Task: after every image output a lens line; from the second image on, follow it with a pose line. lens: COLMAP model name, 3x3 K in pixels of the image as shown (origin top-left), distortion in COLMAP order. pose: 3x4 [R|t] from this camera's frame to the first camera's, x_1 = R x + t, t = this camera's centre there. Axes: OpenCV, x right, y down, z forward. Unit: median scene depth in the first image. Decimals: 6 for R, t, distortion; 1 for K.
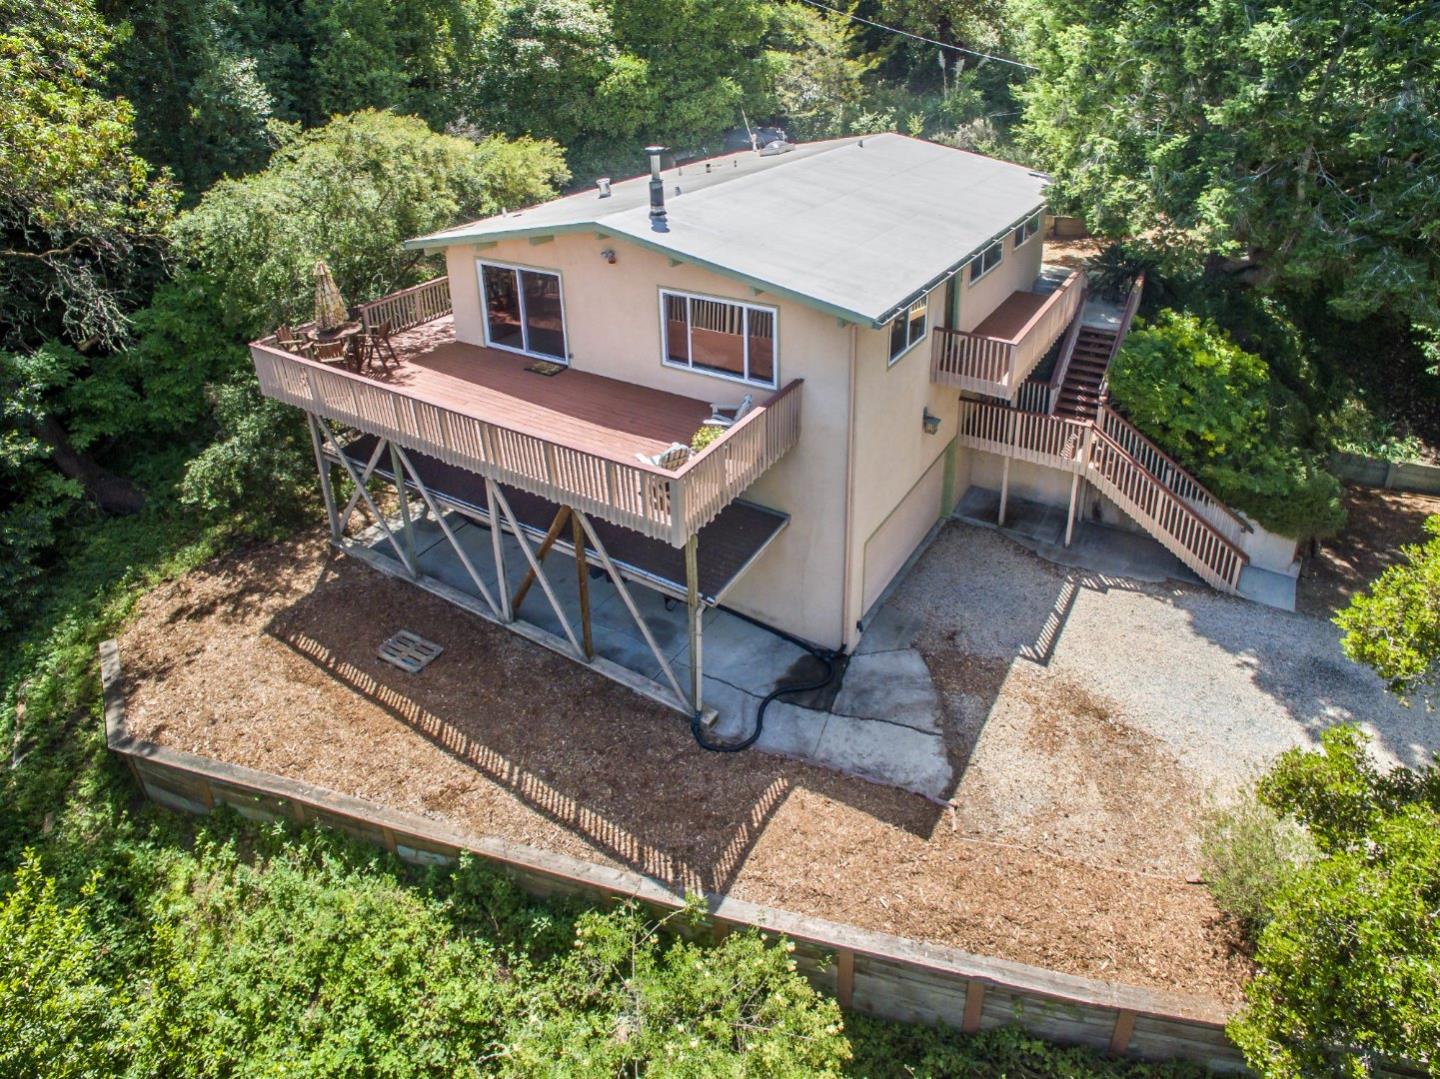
lens RADIAL K [[775.7, 0, 720.0], [0, 775.7, 539.5], [0, 0, 1]] dist [-0.086336, -0.000058]
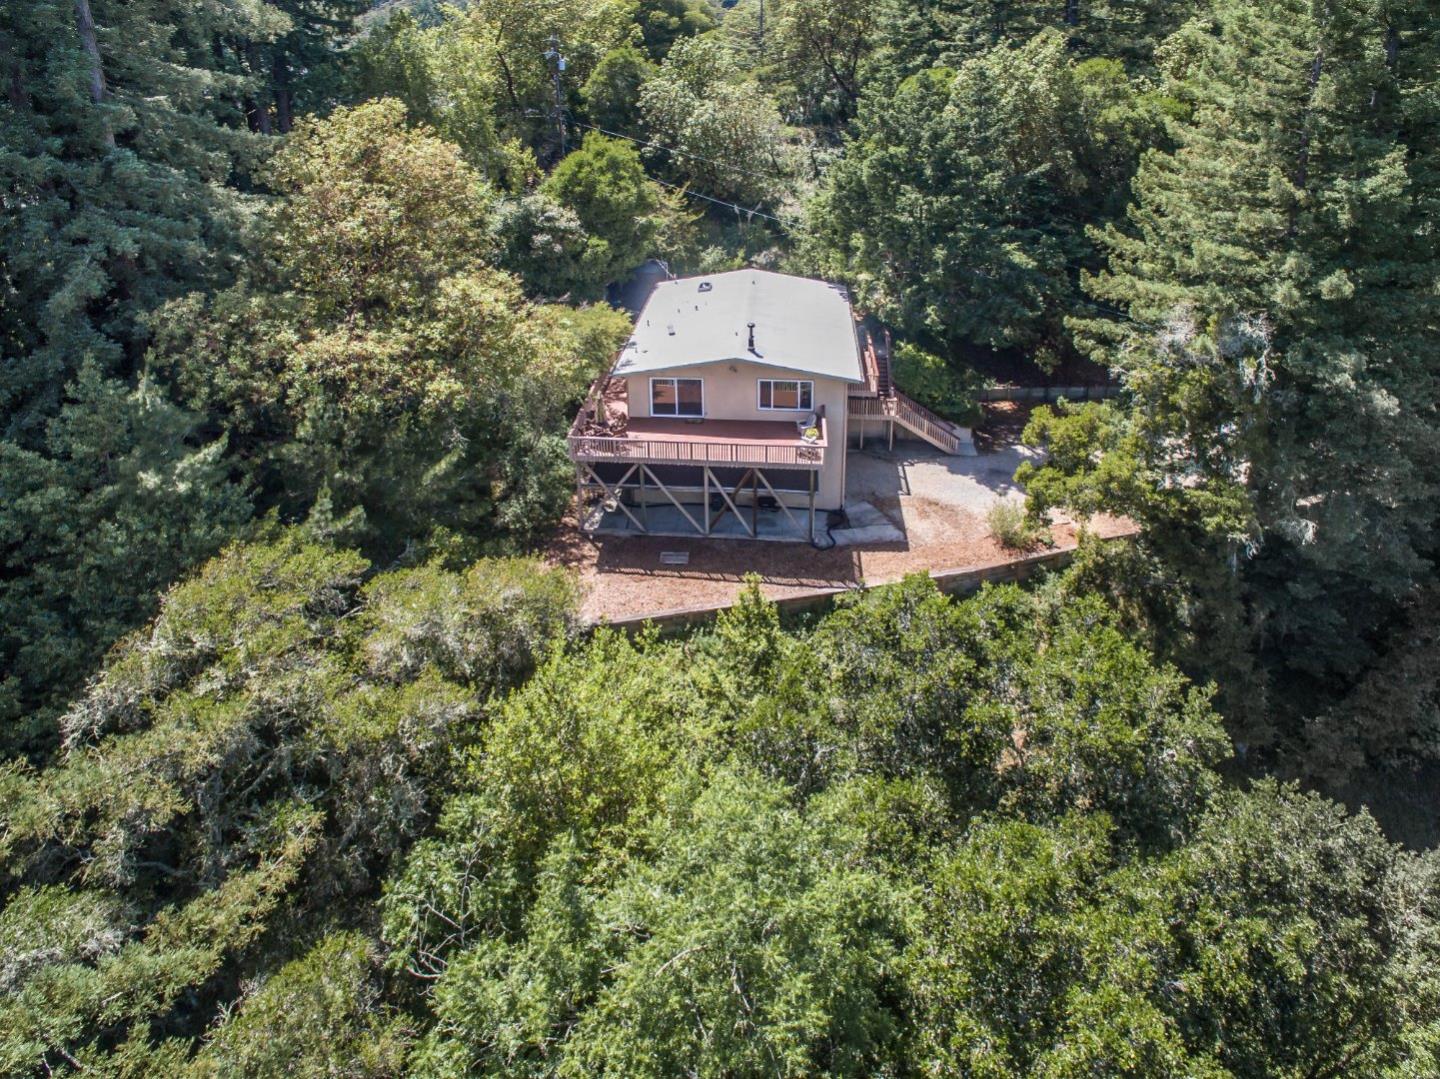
lens RADIAL K [[775.7, 0, 720.0], [0, 775.7, 539.5], [0, 0, 1]] dist [-0.086336, -0.000058]
pose [[0.879745, -0.256709, 0.400188, -1.204961], [0.256099, 0.965024, 0.056045, 0.001062], [-0.400578, 0.053182, 0.914718, -1.105128]]
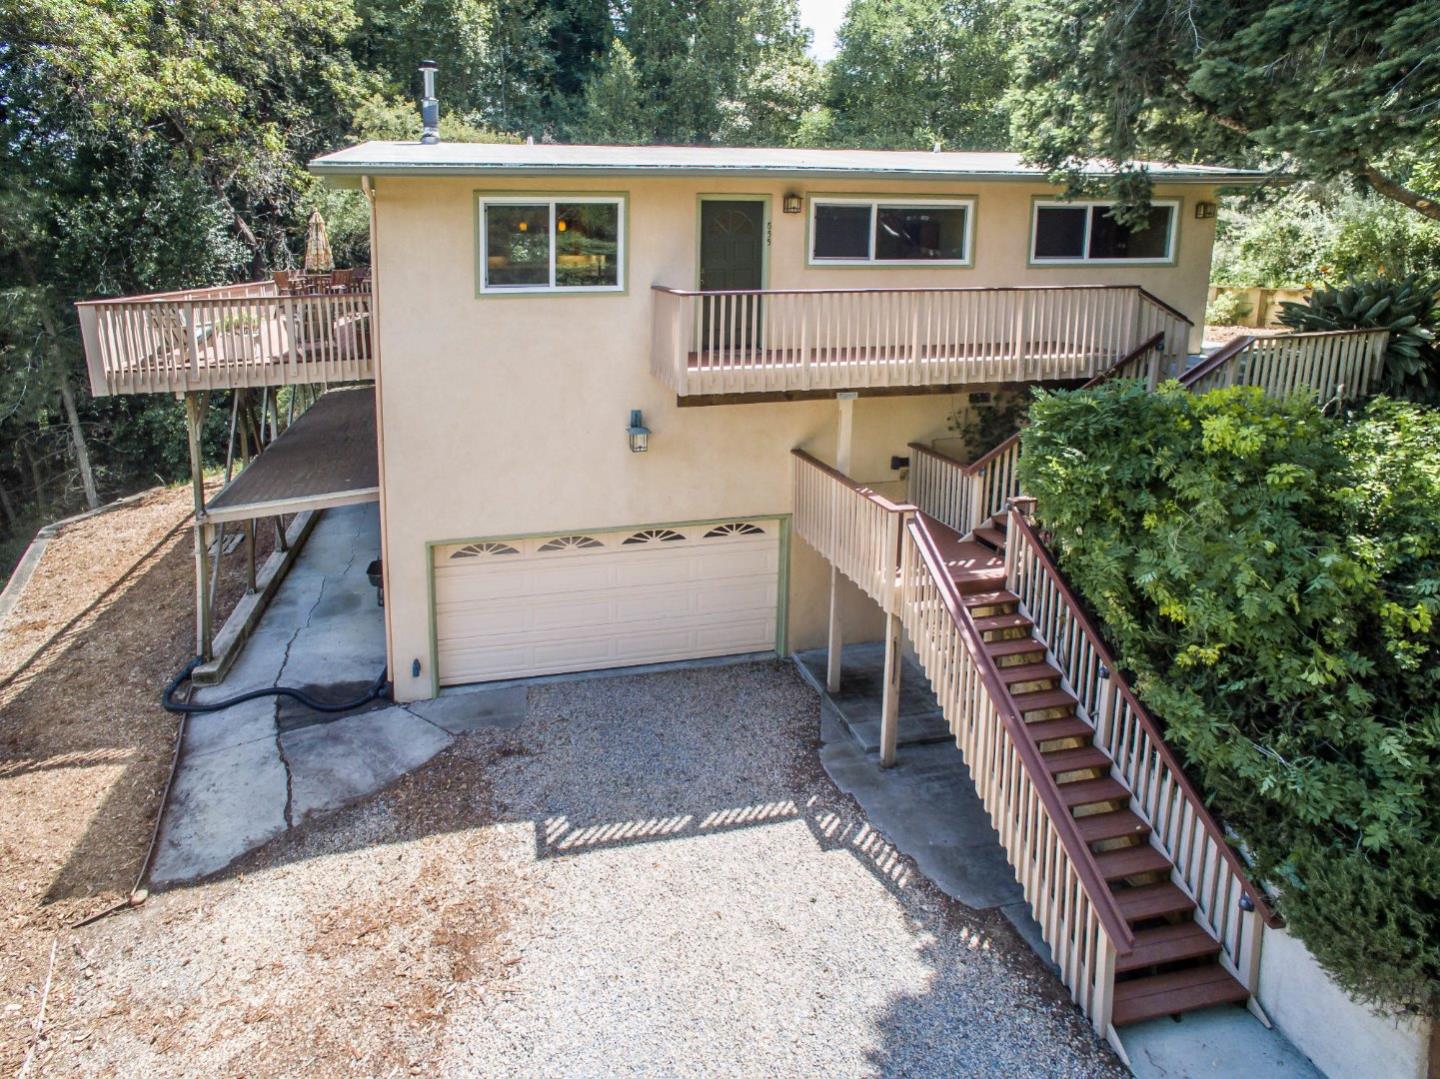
lens RADIAL K [[840.0, 0, 720.0], [0, 840.0, 539.5], [0, 0, 1]] dist [0.000172, 0.000190]
pose [[0.715245, 0.251293, -0.652132, 0.836695], [-0.414845, 0.903602, -0.106799, -0.023809], [0.562430, 0.346922, 0.750545, 0.551974]]
